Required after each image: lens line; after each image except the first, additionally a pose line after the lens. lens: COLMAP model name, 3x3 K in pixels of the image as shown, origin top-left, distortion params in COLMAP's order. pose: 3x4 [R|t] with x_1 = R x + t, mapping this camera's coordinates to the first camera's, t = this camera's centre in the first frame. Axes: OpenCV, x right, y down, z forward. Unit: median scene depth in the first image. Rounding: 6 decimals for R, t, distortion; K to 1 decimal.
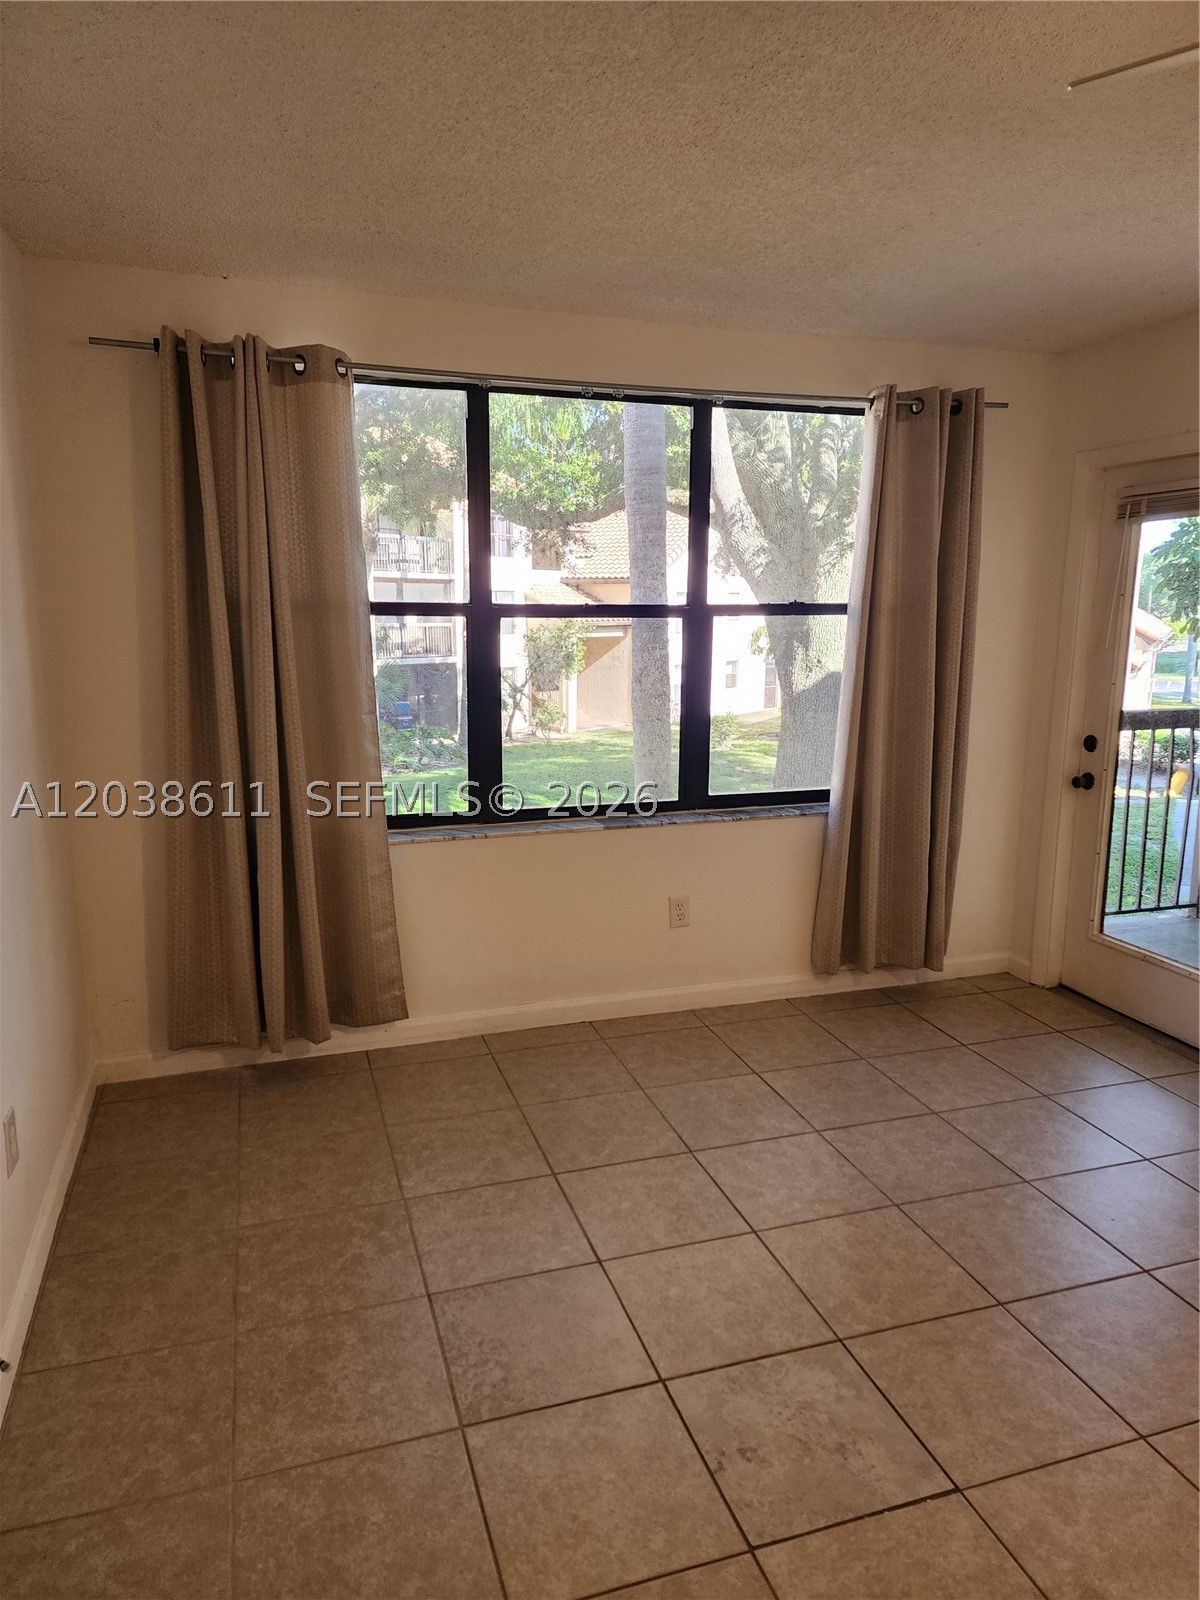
lens RADIAL K [[1075.4, 0, 600.0], [0, 1075.4, 800.0], [0, 0, 1]] dist [0.074782, -0.069320]
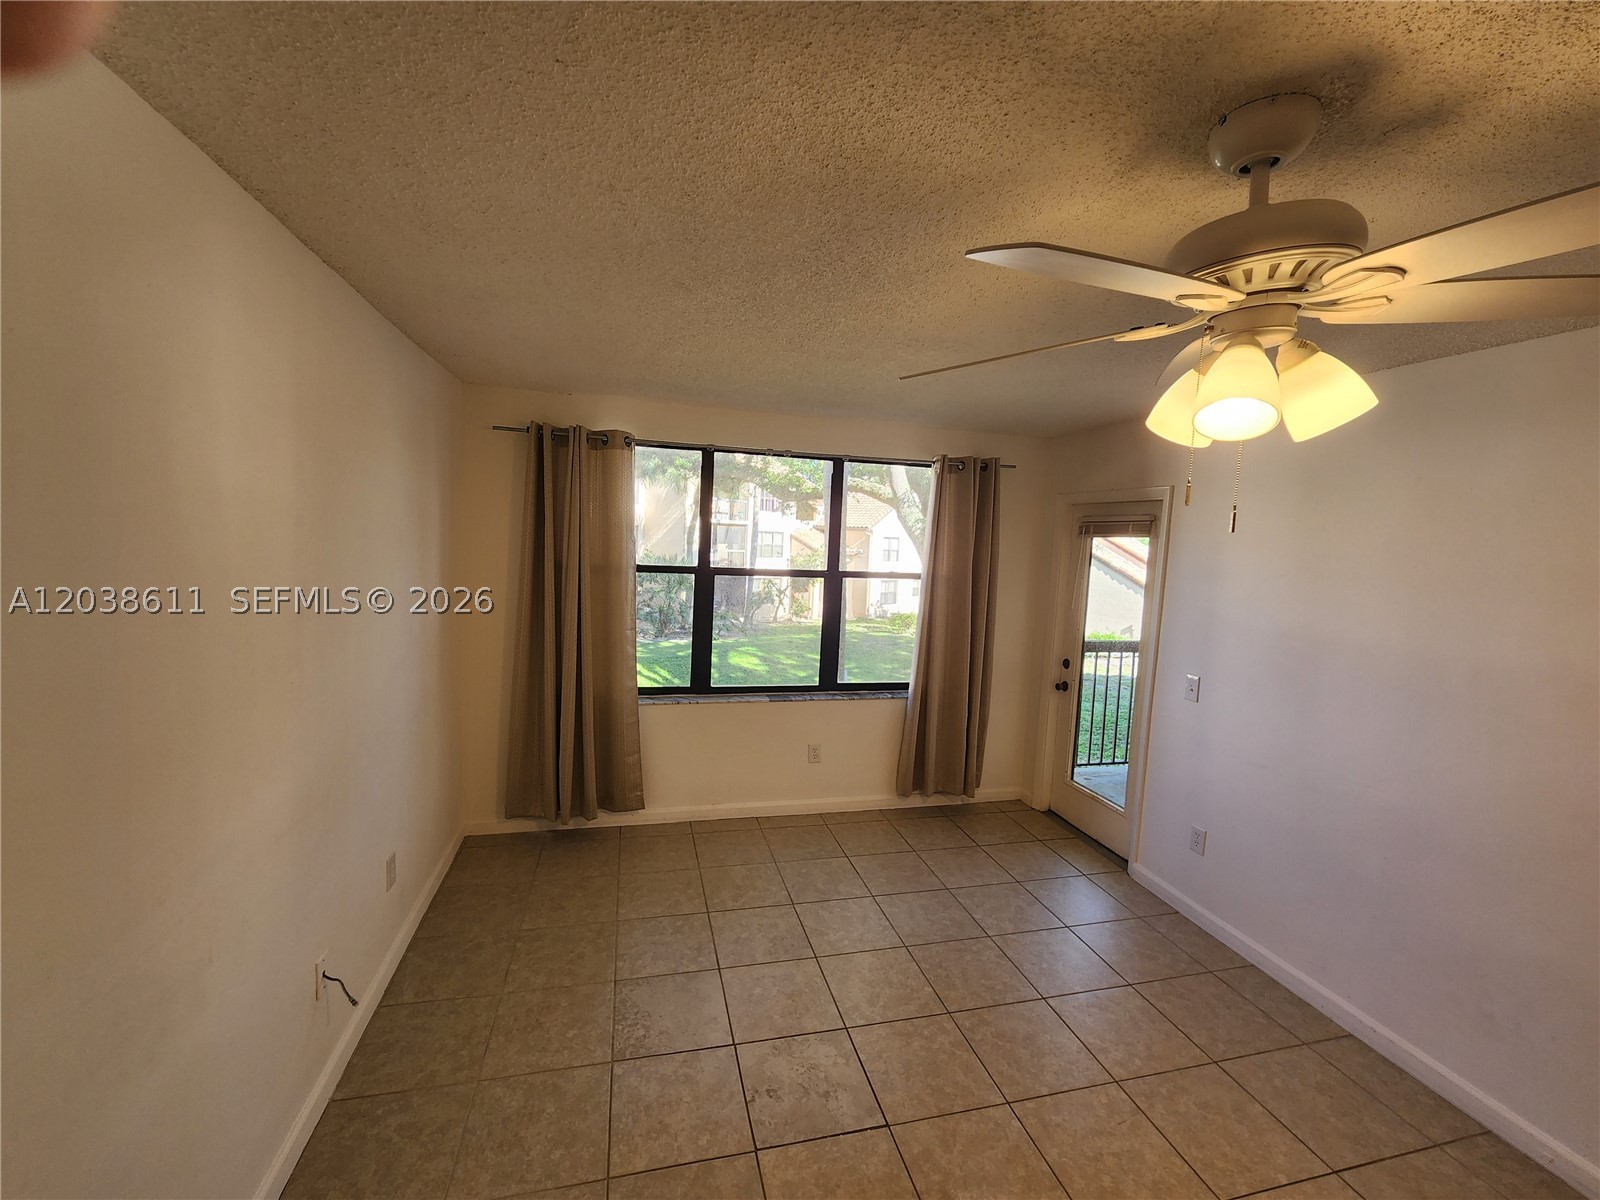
lens RADIAL K [[672.7, 0, 801.2], [0, 672.7, 593.1], [0, 0, 1]] dist [-0.008328, -0.000038]
pose [[0.996988, 0.044741, -0.063344, 0.132056], [-0.050565, 0.994331, -0.093534, -0.053436], [0.058800, 0.096455, 0.993599, -0.071811]]
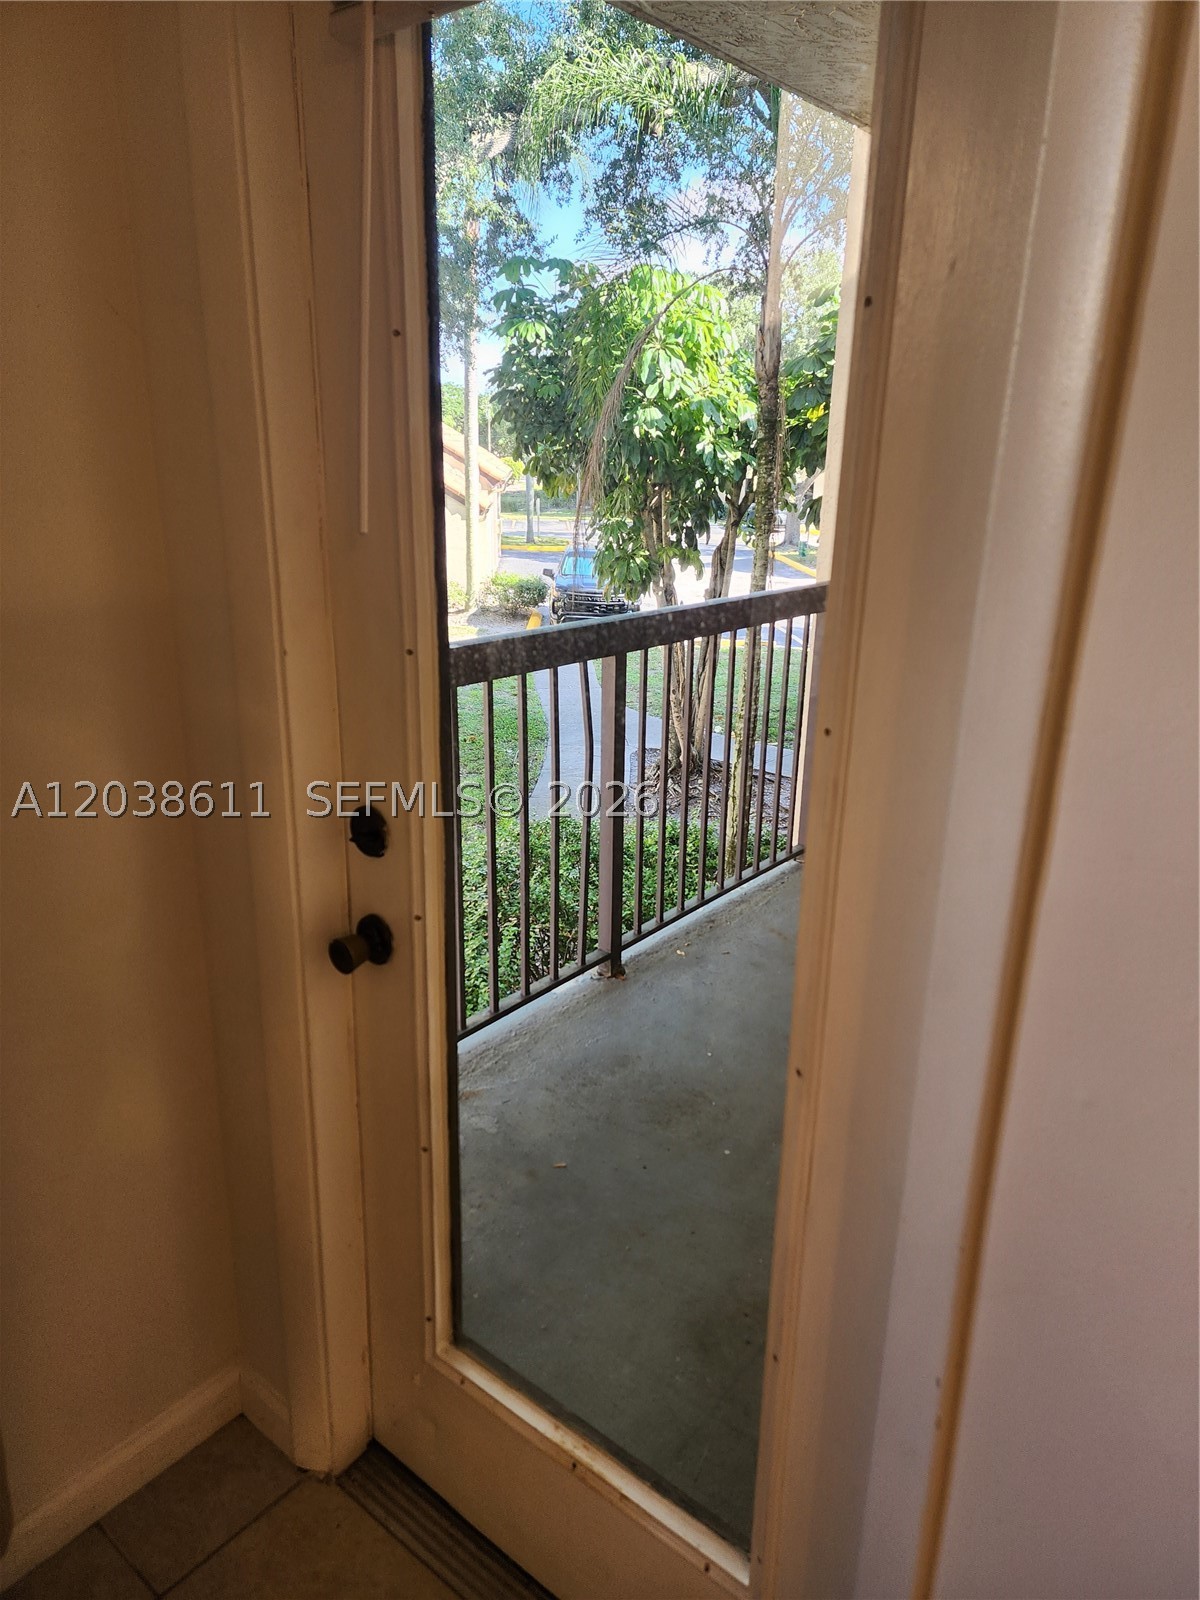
lens RADIAL K [[1075.4, 0, 600.0], [0, 1075.4, 800.0], [0, 0, 1]] dist [0.074782, -0.069320]
pose [[0.849035, -0.153538, 0.505535, 0.436443], [0.080381, 0.983242, 0.163626, -0.133854], [-0.522186, -0.098289, 0.847149, 0.871508]]
